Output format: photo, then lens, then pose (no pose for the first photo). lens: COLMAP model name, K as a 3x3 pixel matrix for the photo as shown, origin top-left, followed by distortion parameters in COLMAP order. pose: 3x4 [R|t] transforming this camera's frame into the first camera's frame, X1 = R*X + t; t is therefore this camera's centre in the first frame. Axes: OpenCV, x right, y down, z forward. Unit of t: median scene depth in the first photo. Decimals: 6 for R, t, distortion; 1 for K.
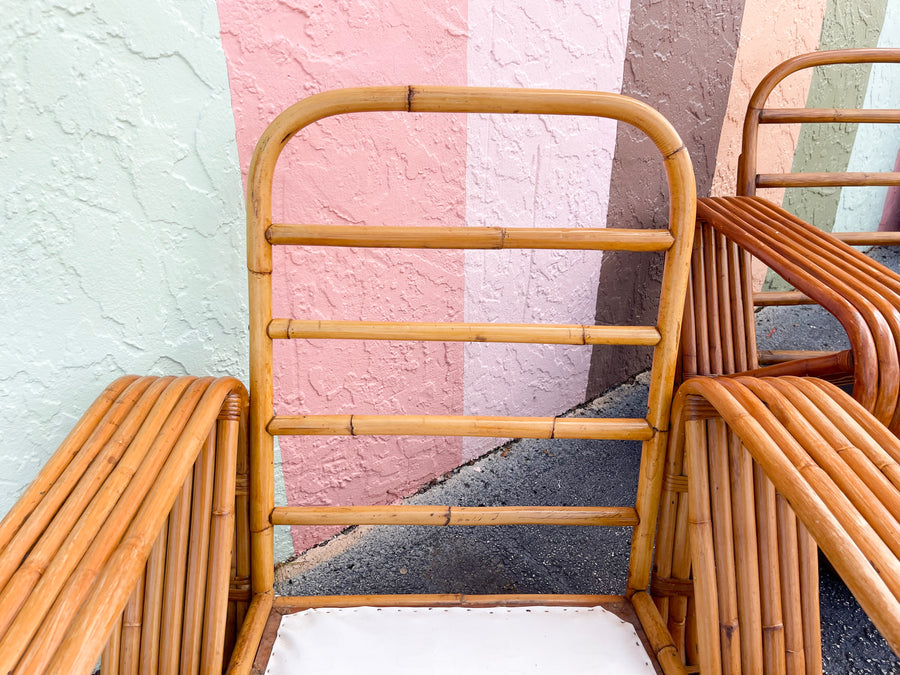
lens RADIAL K [[686.2, 0, 445.8], [0, 686.2, 333.6], [0, 0, 1]] dist [0.060928, -0.080869]
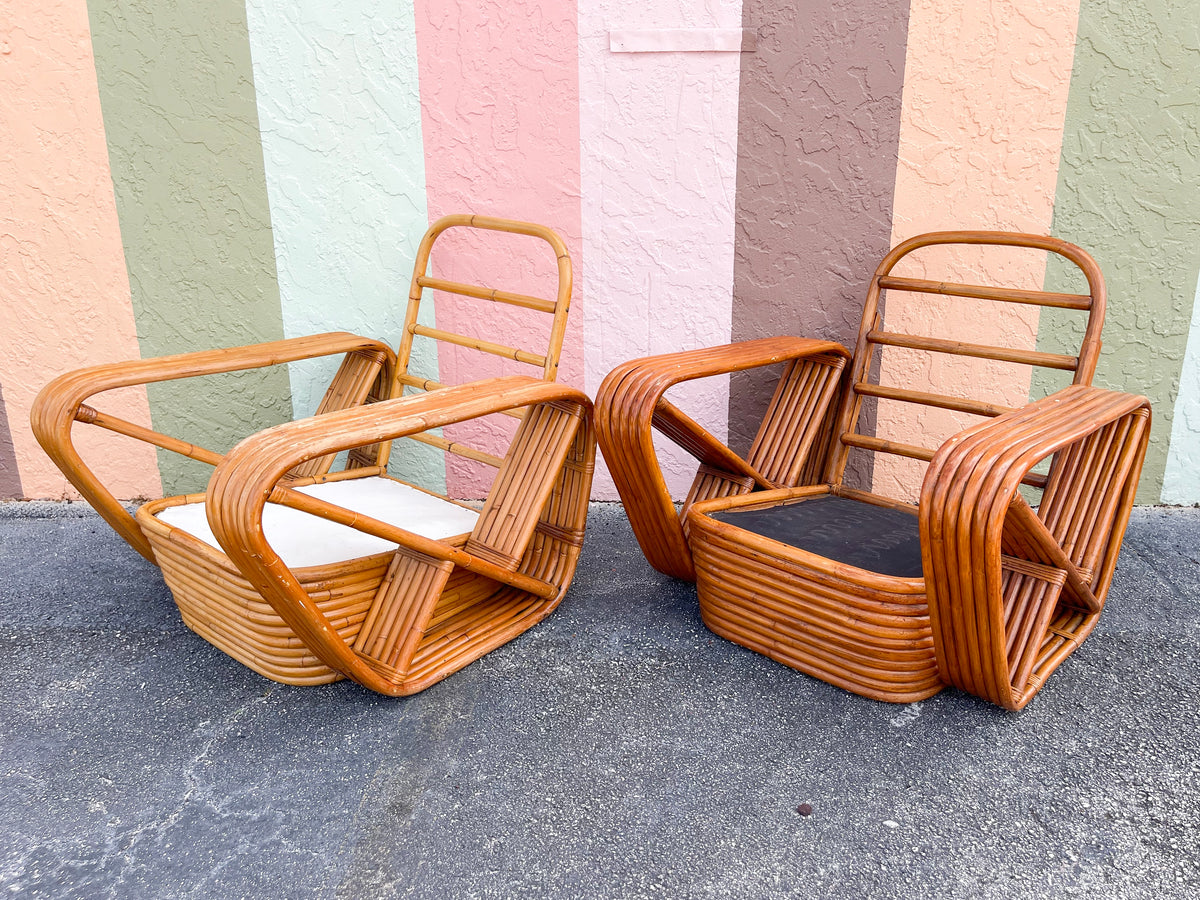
lens RADIAL K [[974.5, 0, 643.8], [0, 974.5, 443.6], [0, 0, 1]] dist [0.047878, -0.049547]
pose [[0.756835, 0.206878, -0.620002, 1.819352], [-0.309058, 0.949112, -0.060572, 0.241103], [0.575921, 0.237459, 0.782259, -0.644090]]
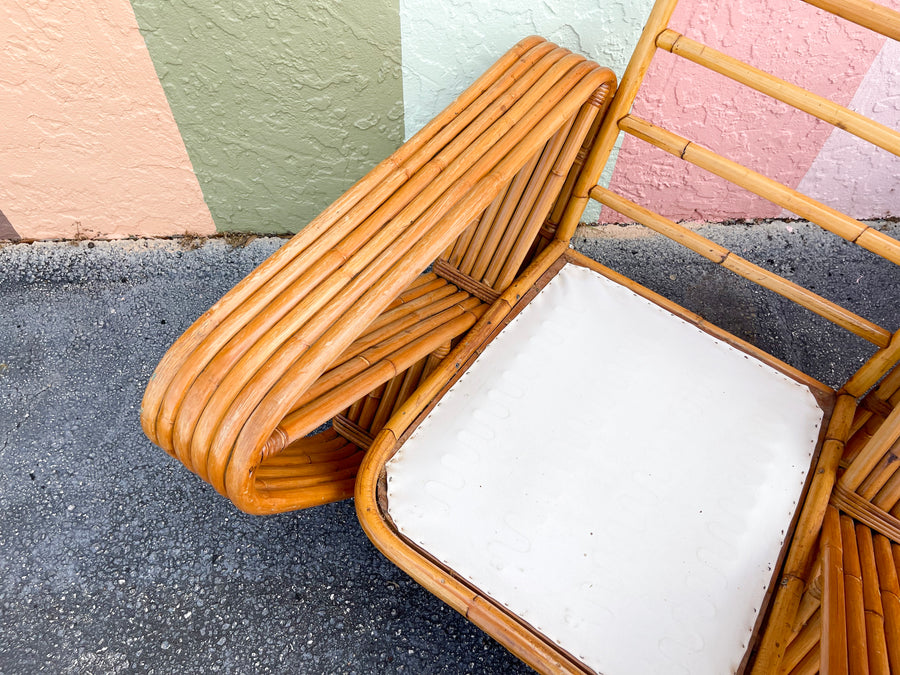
lens RADIAL K [[686.2, 0, 450.1], [0, 686.2, 333.7], [0, 0, 1]] dist [0.060928, -0.080869]
pose [[0.804473, 0.509831, -0.304786, 0.048803], [-0.303113, 0.793639, 0.527504, -0.100756], [0.510828, -0.331978, 0.792997, -0.184664]]
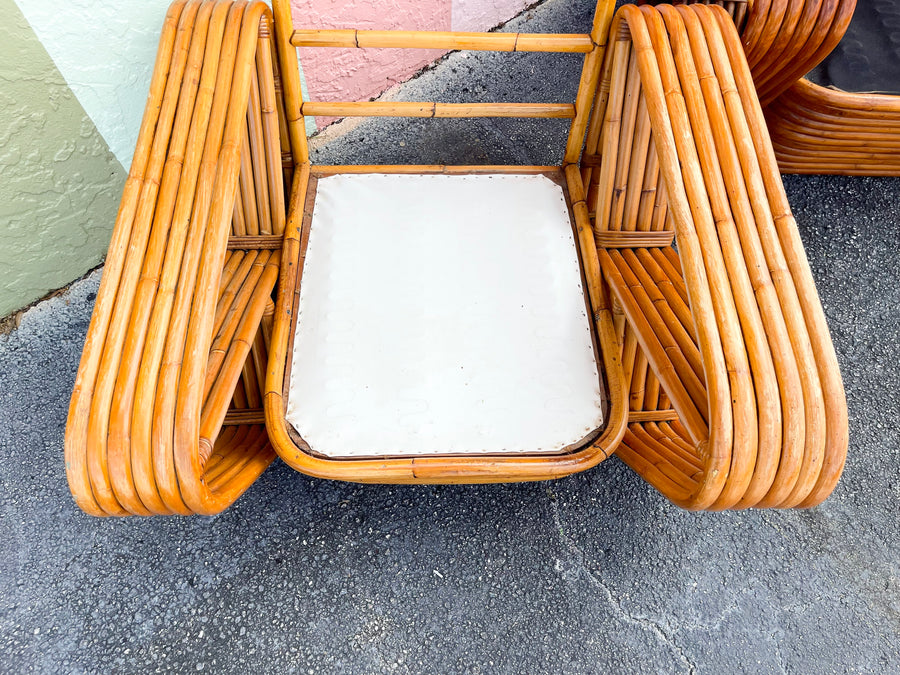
lens RADIAL K [[686.2, 0, 444.9], [0, 686.2, 341.4], [0, 0, 1]] dist [0.060928, -0.080869]
pose [[0.999957, 0.008729, -0.003172, 0.031374], [-0.005040, 0.796894, 0.604099, -0.176198], [0.007801, -0.604057, 0.796903, -0.317438]]
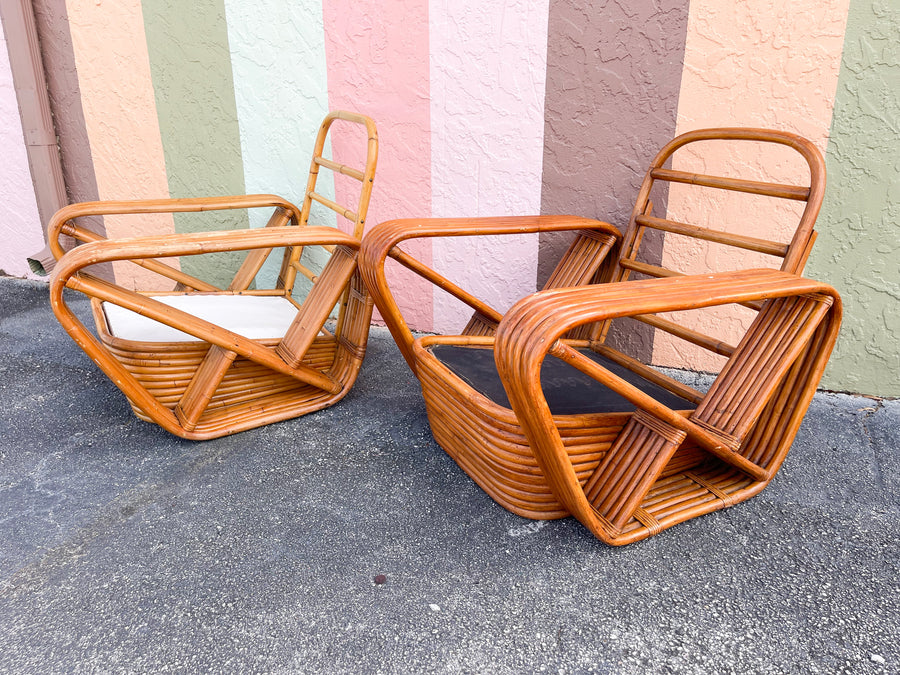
lens RADIAL K [[686.2, 0, 449.6], [0, 686.2, 339.2], [0, 0, 1]] dist [0.060928, -0.080869]
pose [[0.464018, 0.311203, -0.829361, 2.207746], [-0.411529, 0.904822, 0.109273, -0.010208], [0.784431, 0.290602, 0.547923, 0.081347]]
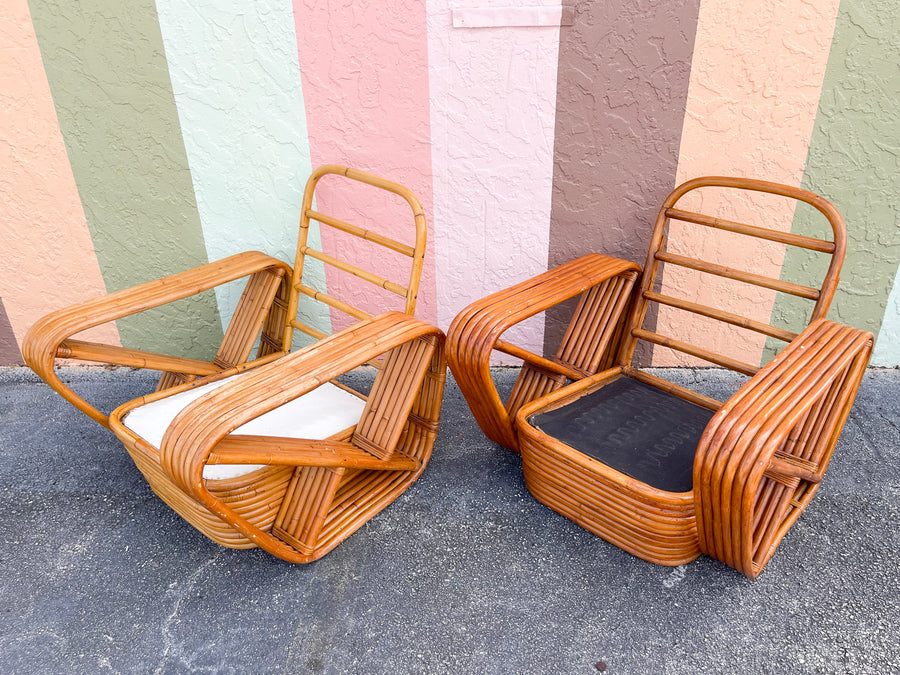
lens RADIAL K [[711.5, 0, 465.2], [0, 711.5, 343.6], [0, 0, 1]] dist [0.059386, -0.076507]
pose [[0.749795, 0.317648, -0.580437, 1.644078], [-0.300130, 0.945068, 0.129494, -0.177714], [0.589685, 0.077113, 0.803943, -0.668659]]
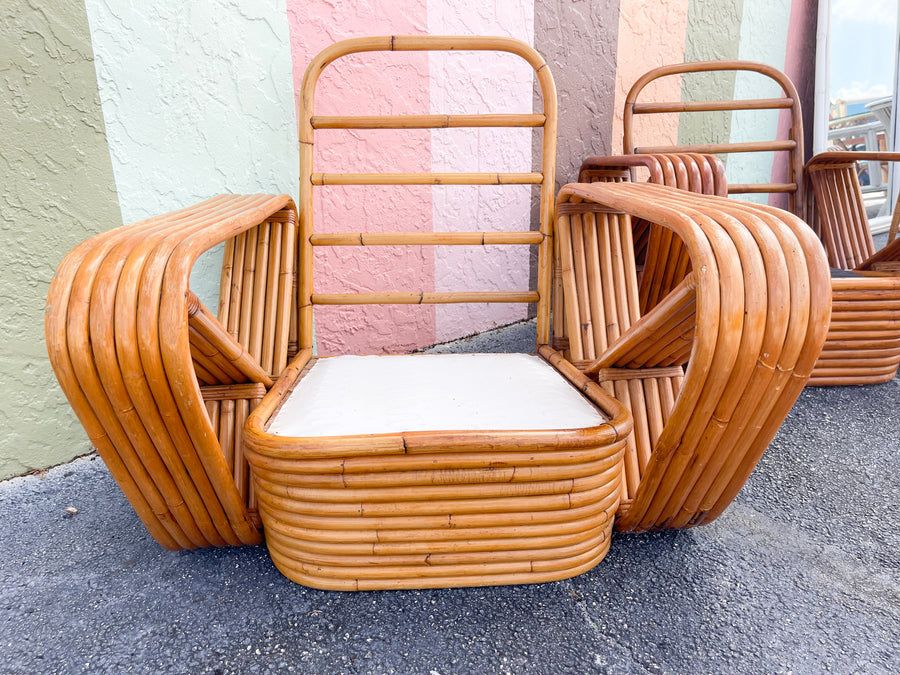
lens RADIAL K [[686.2, 0, 446.2], [0, 686.2, 343.4], [0, 0, 1]] dist [0.060928, -0.080869]
pose [[0.999451, -0.027308, 0.018756, 0.025914], [0.029924, 0.987082, -0.157398, 0.589069], [-0.014216, 0.157873, 0.987357, -0.533791]]
